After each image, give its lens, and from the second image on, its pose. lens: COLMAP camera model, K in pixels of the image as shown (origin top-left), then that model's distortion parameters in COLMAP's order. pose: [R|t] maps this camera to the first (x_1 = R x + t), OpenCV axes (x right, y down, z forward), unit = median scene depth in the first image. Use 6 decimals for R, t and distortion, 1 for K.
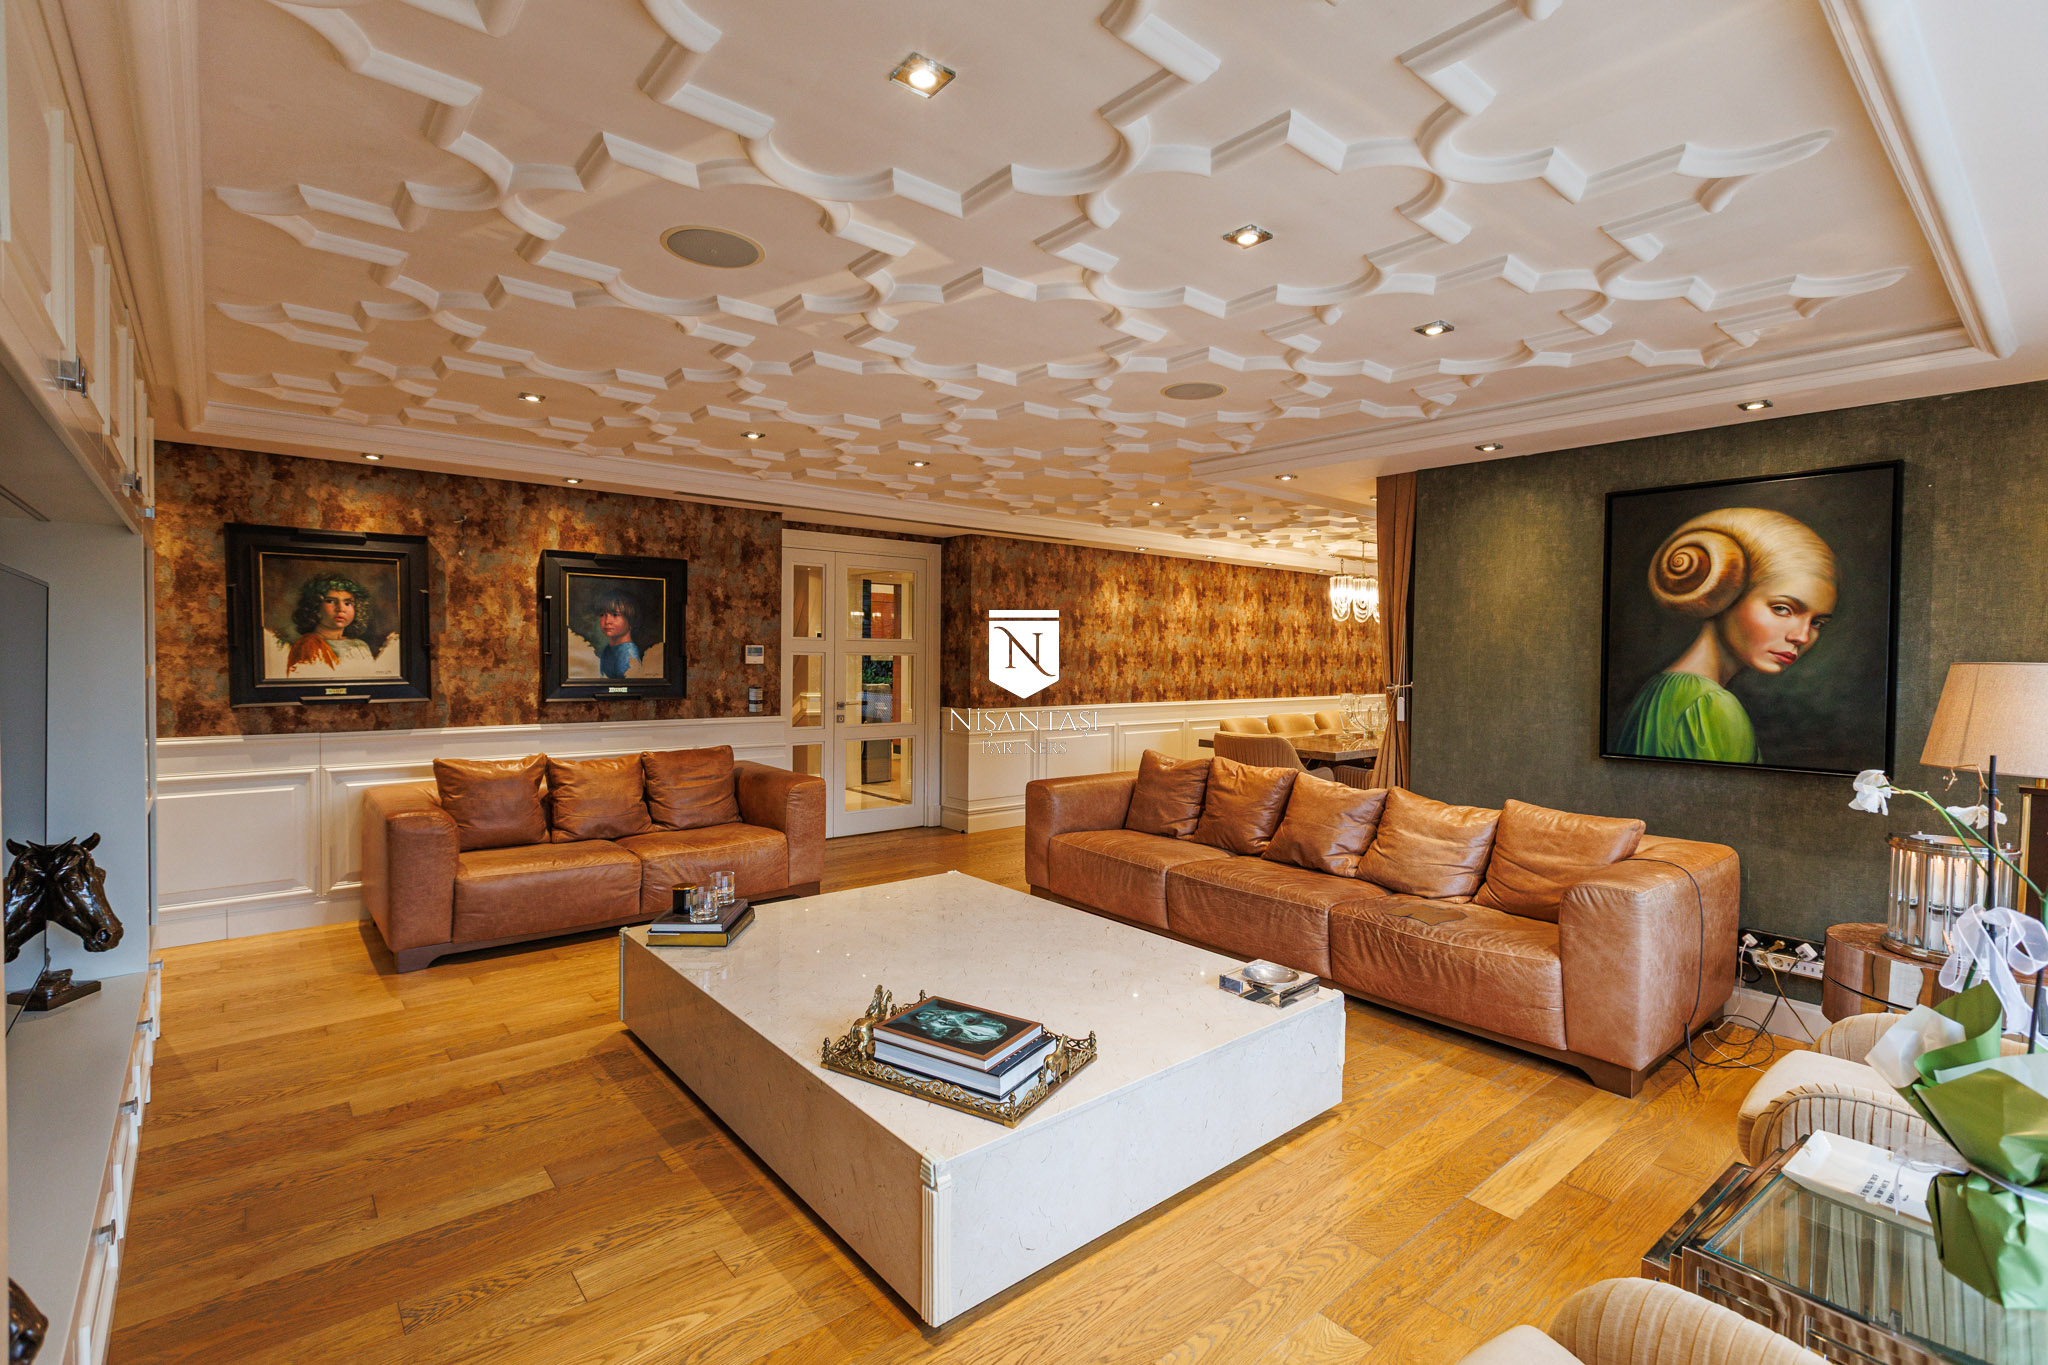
lens RADIAL K [[877.8, 0, 993.9], [0, 877.8, 630.0], [0, 0, 1]] dist [0.000813, -0.000287]
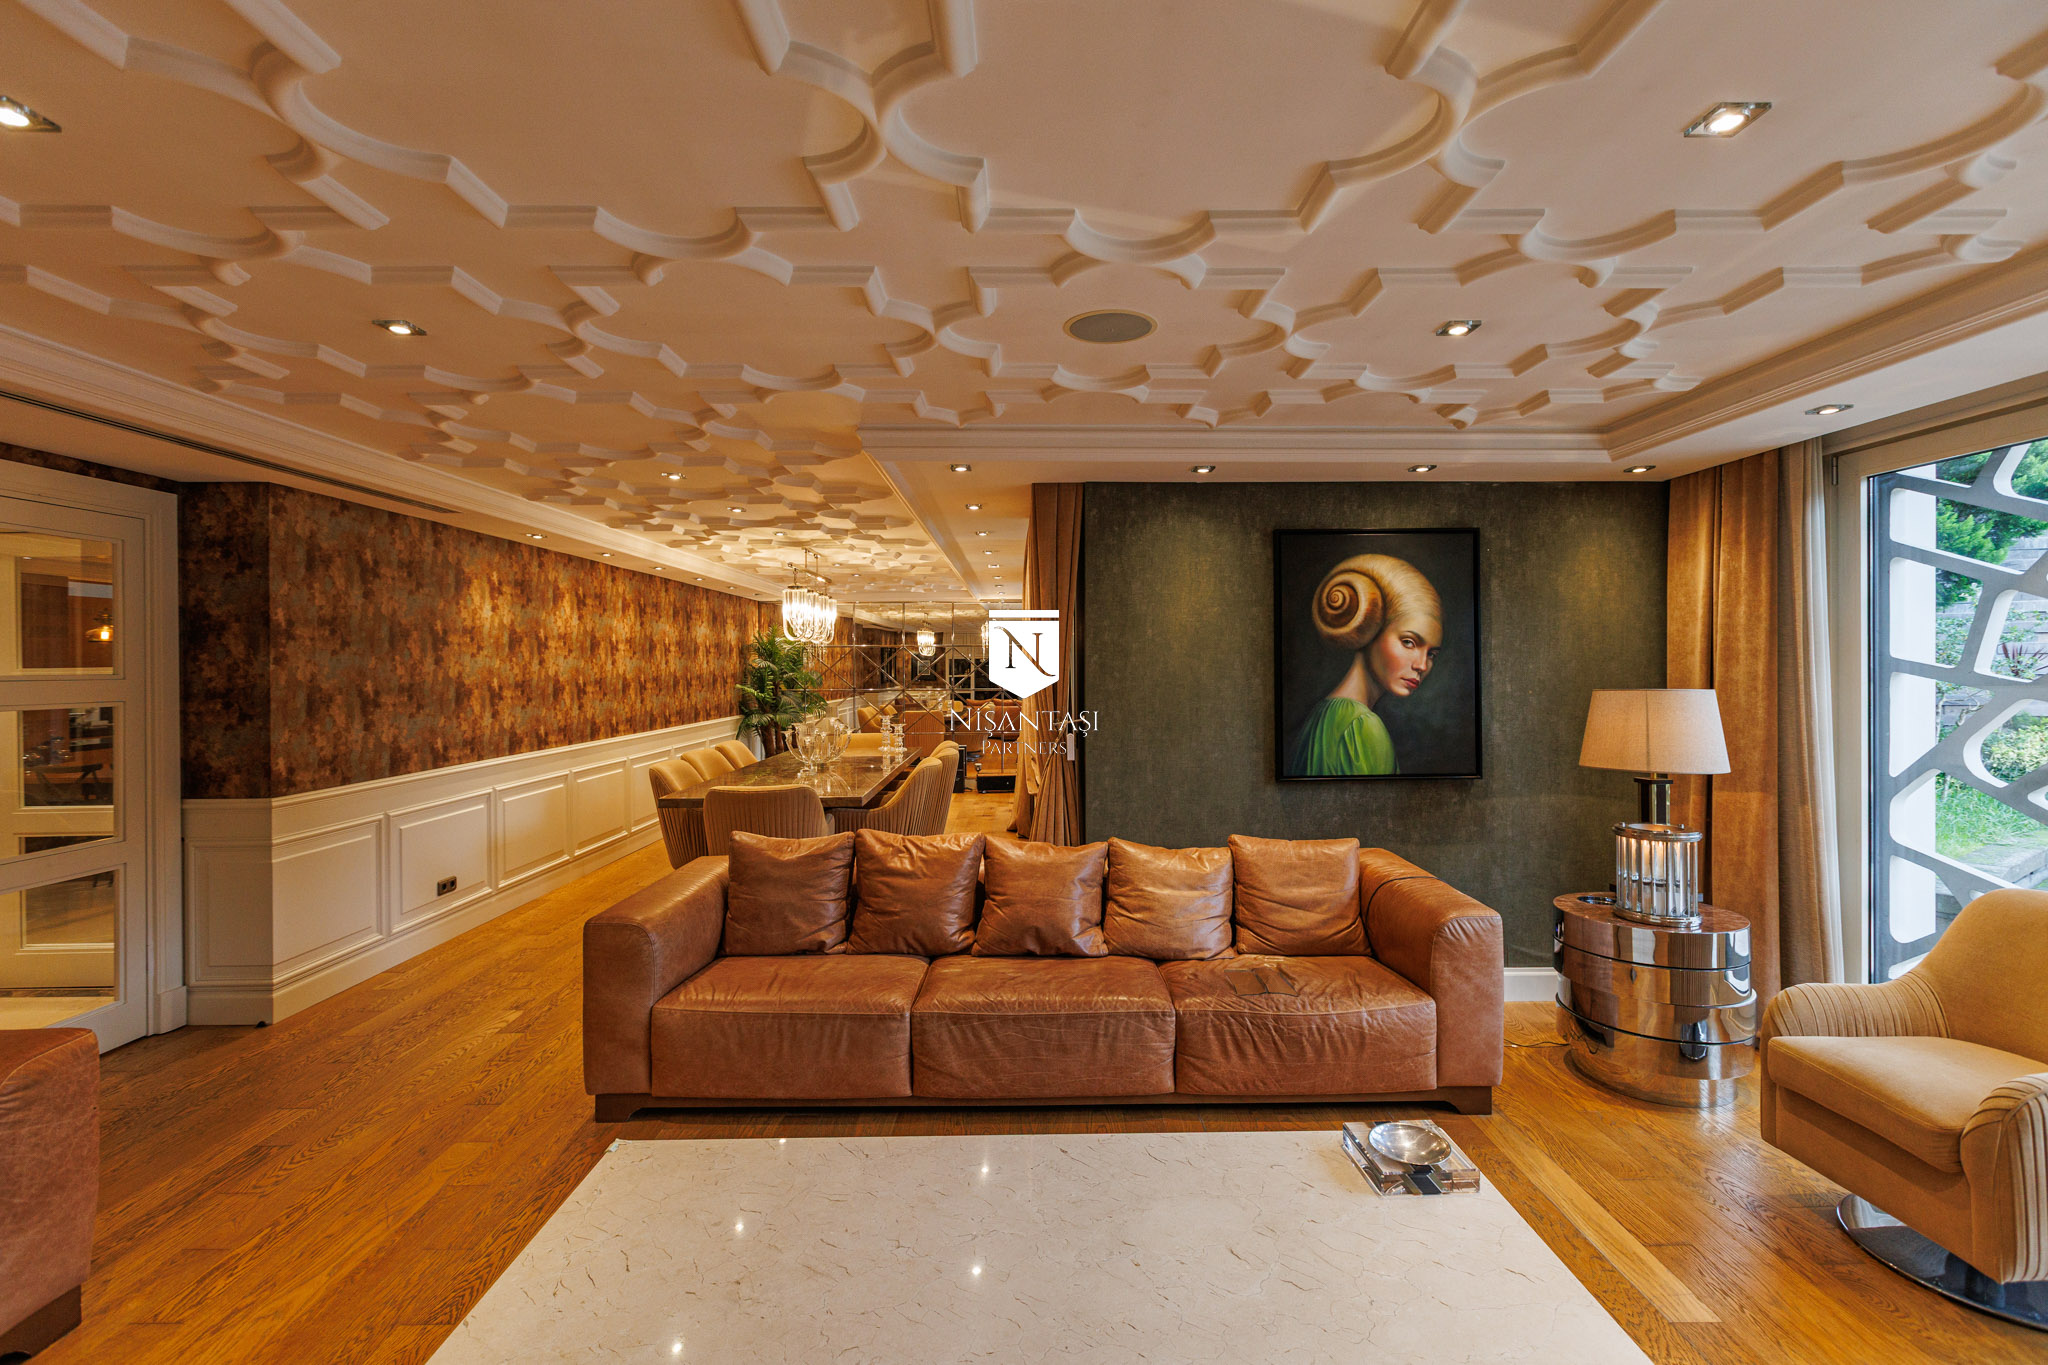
lens RADIAL K [[911.0, 0, 999.4], [0, 911.0, 642.2], [0, 0, 1]] dist [0.002172, 0.000120]
pose [[0.637381, 0.001495, 0.770548, -0.345342], [-0.003170, 0.999995, 0.000682, -0.019687], [-0.770543, -0.002877, 0.637382, 0.541089]]
